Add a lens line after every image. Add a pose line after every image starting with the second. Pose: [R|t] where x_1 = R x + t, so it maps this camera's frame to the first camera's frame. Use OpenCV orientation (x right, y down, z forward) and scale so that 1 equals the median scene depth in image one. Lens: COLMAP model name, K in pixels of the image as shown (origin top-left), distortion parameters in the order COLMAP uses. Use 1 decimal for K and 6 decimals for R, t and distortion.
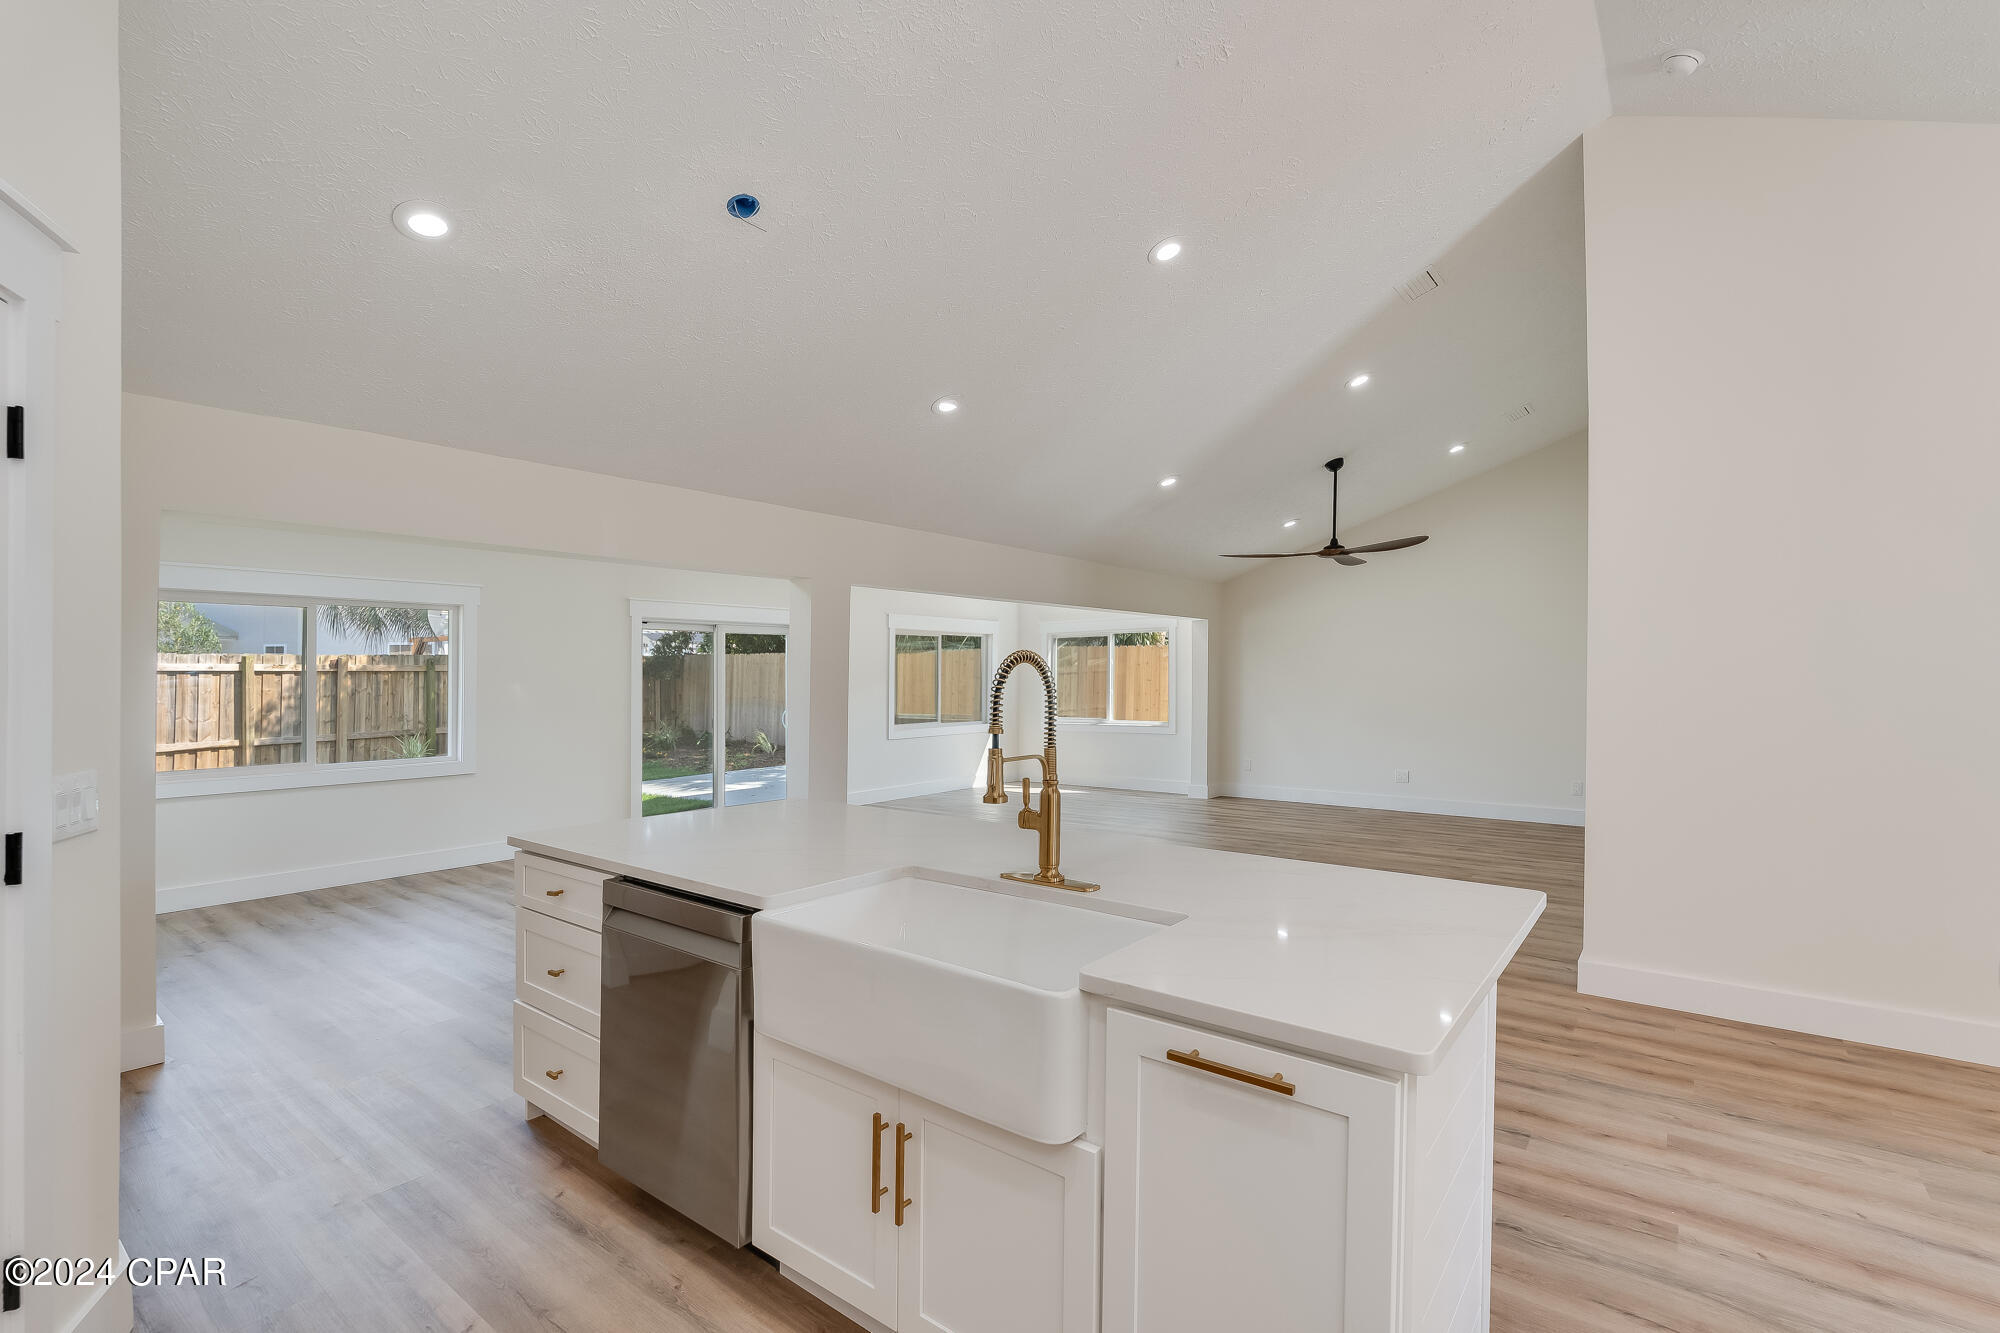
lens RADIAL K [[893.7, 0, 1011.3], [0, 893.7, 677.9], [0, 0, 1]] dist [-0.006032, 0.000436]
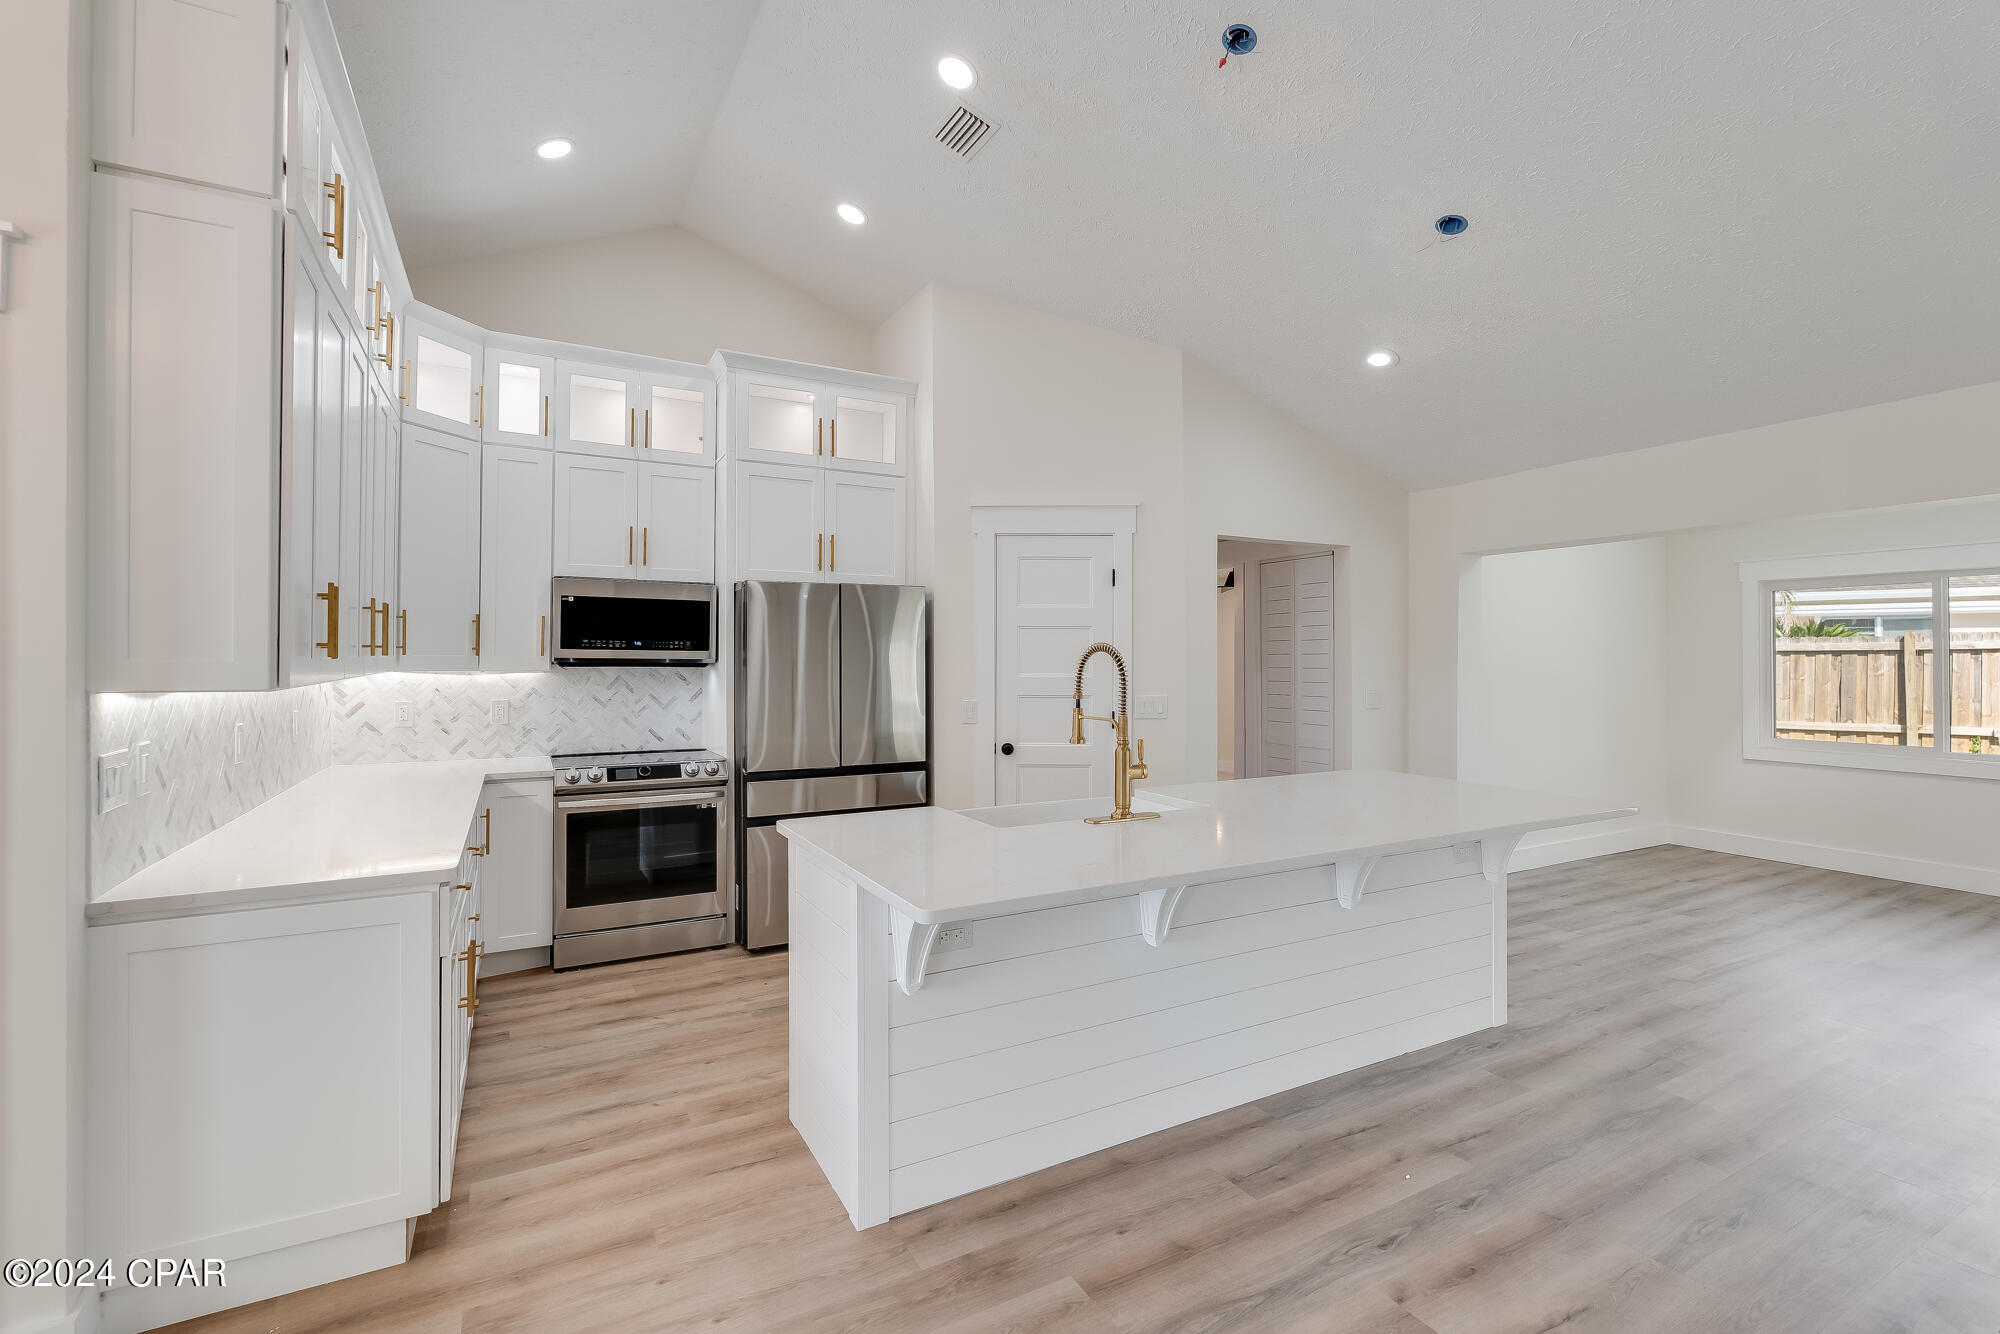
lens RADIAL K [[893.7, 0, 996.4], [0, 893.7, 655.1], [0, 0, 1]] dist [-0.006032, 0.000436]
pose [[-0.401480, 0.000553, -0.915868, 0.240957], [0.001802, 0.999998, -0.000186, -0.002631], [0.915866, -0.001726, -0.401480, 0.252392]]
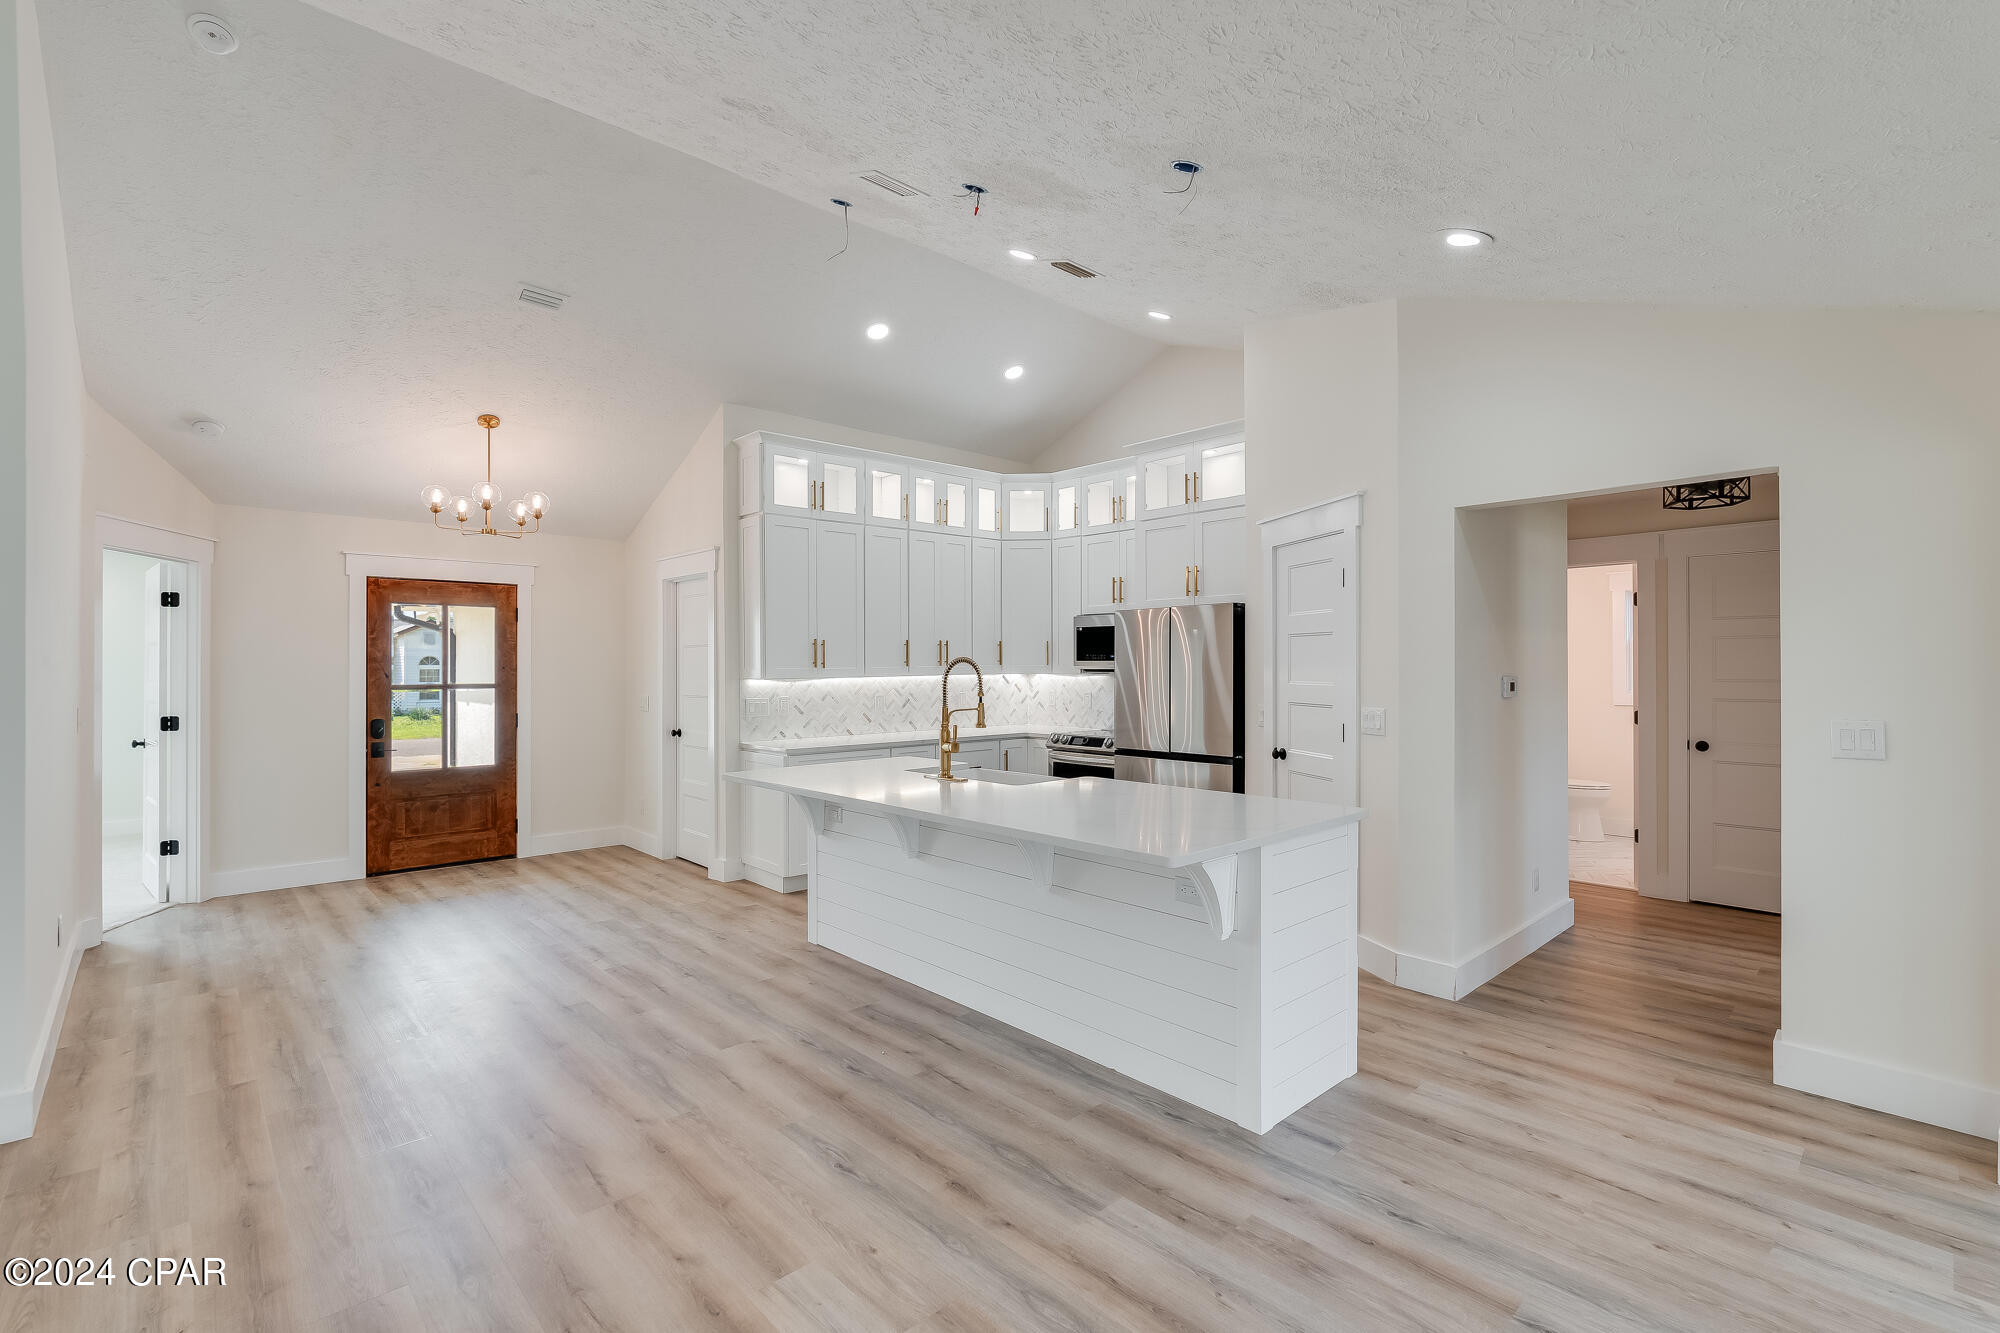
lens RADIAL K [[893.7, 0, 1005.1], [0, 893.7, 667.1], [0, 0, 1]] dist [-0.006032, 0.000436]
pose [[-0.987126, 0.008781, 0.159700, -0.077122], [0.009017, 0.999959, 0.000755, -0.002288], [-0.159687, 0.002185, -0.987165, 0.533092]]
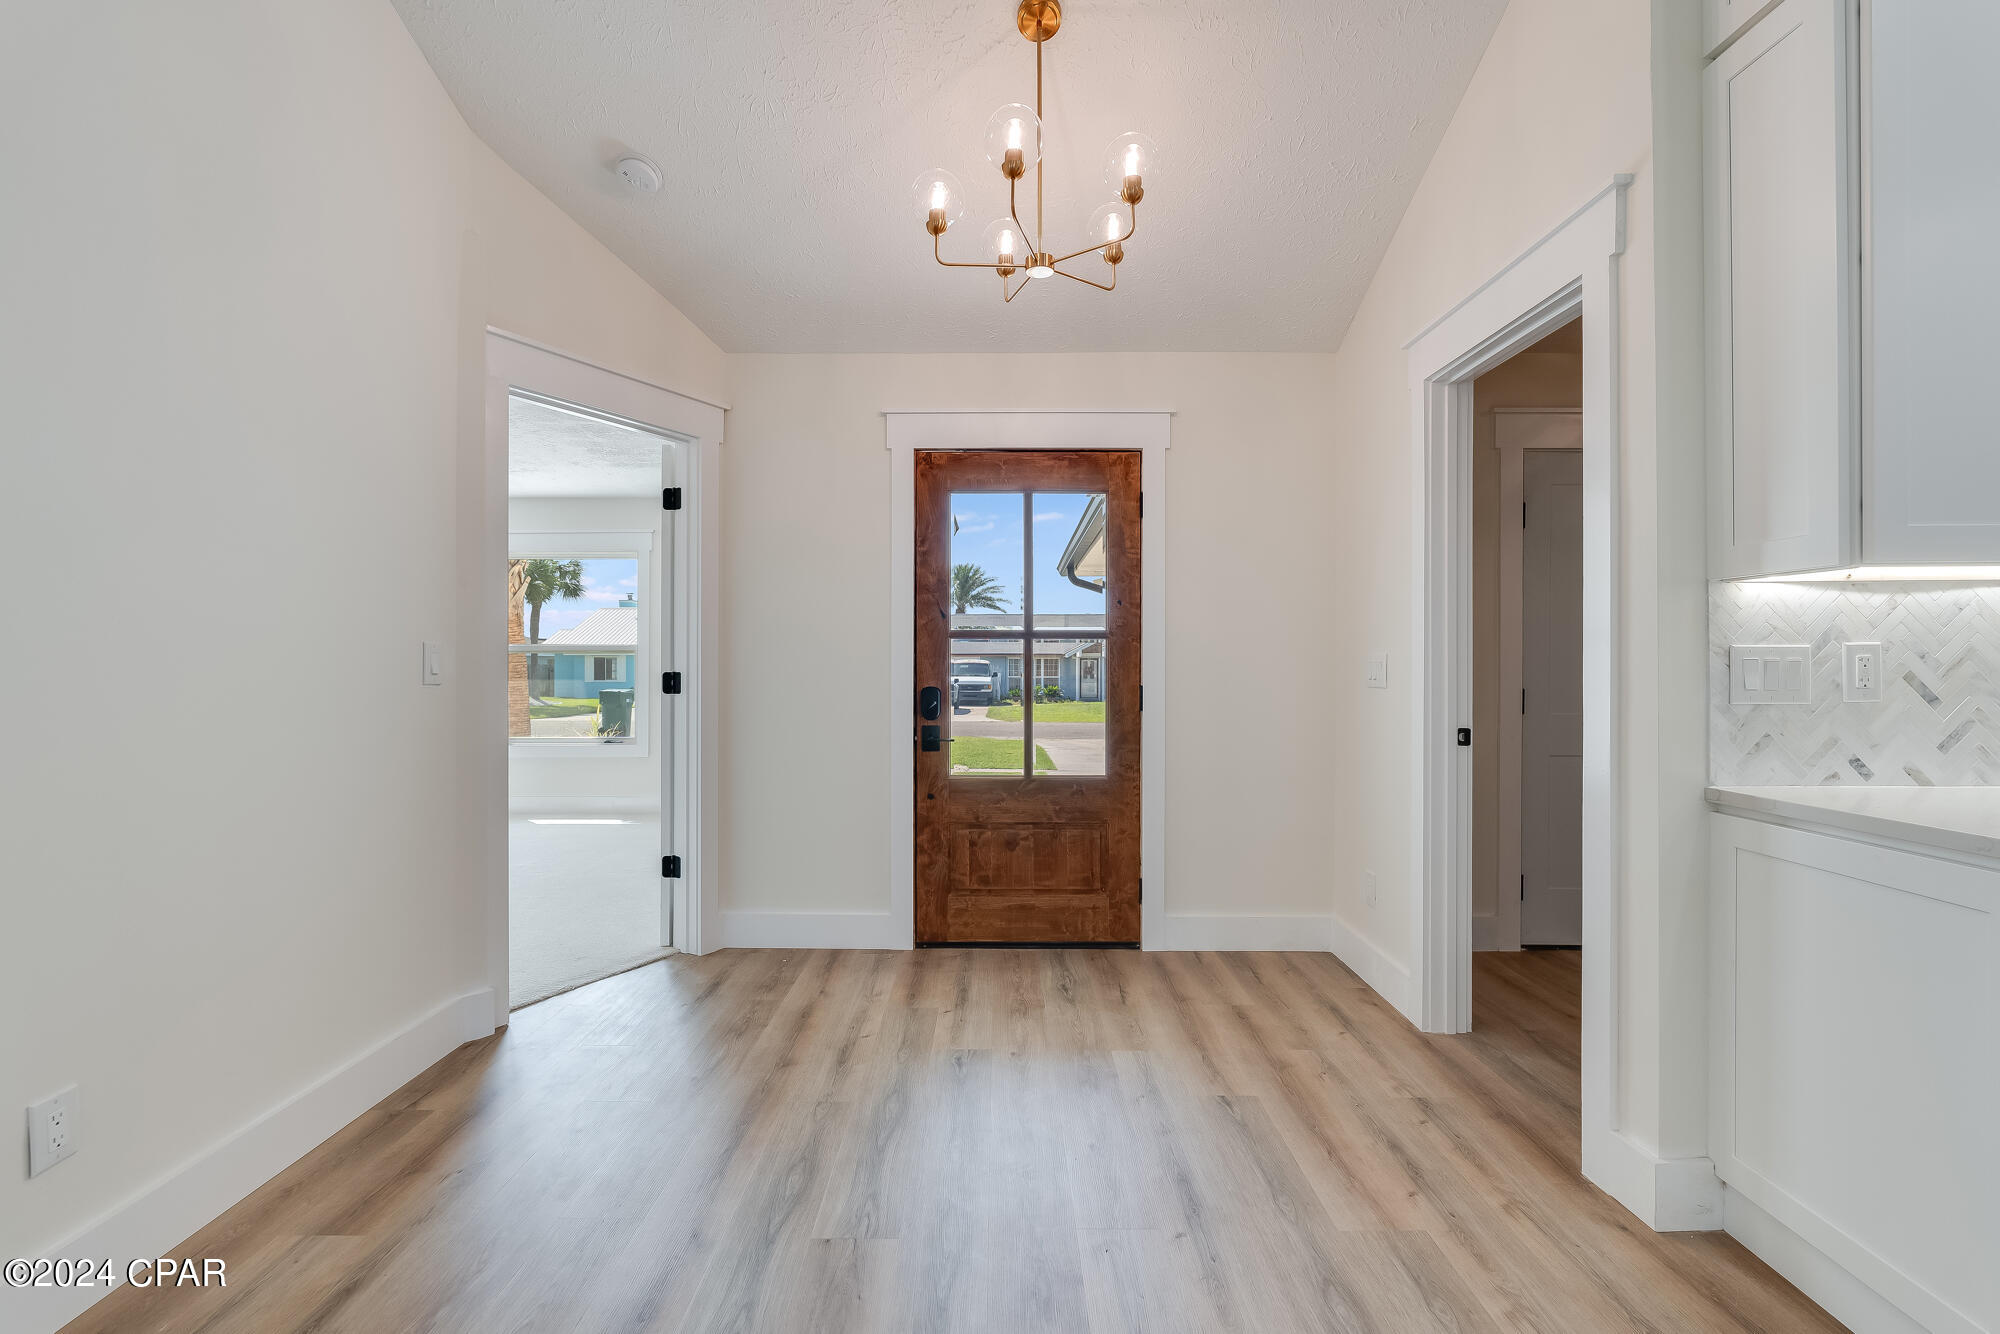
lens RADIAL K [[810.6, 0, 1026.6], [0, 810.6, 665.1], [0, 0, 1]] dist [0.000214, 0.000019]
pose [[-0.609318, 0.009929, 0.792864, 0.119647], [0.003874, 0.999947, -0.009546, 0.020095], [-0.792916, -0.002745, -0.609324, 0.228005]]
